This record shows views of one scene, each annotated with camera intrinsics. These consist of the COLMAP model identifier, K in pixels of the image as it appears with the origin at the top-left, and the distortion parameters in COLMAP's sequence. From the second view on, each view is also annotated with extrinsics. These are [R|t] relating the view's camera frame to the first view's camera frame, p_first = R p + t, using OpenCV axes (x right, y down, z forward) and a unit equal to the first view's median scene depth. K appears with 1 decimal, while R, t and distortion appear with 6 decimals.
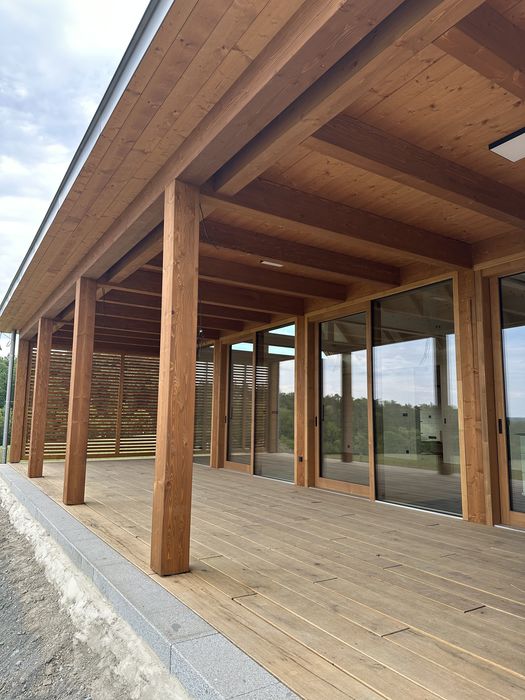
lens RADIAL K [[500.1, 0, 262.5], [0, 500.1, 350.0], [0, 0, 1]] dist [0.021565, -0.002416]
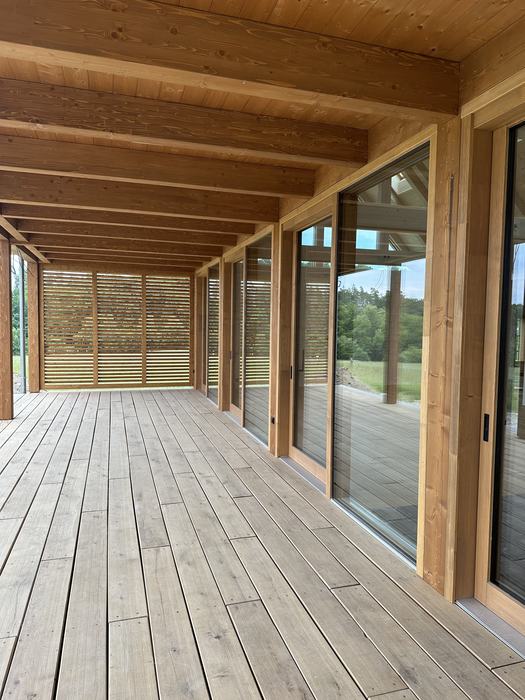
lens RADIAL K [[500.1, 0, 262.5], [0, 500.1, 350.0], [0, 0, 1]] dist [0.021565, -0.002416]
pose [[0.962118, 0.010280, -0.272440, 0.363949], [0.041955, 0.981803, 0.185210, -0.032604], [0.269387, -0.189624, 0.944179, 0.424776]]
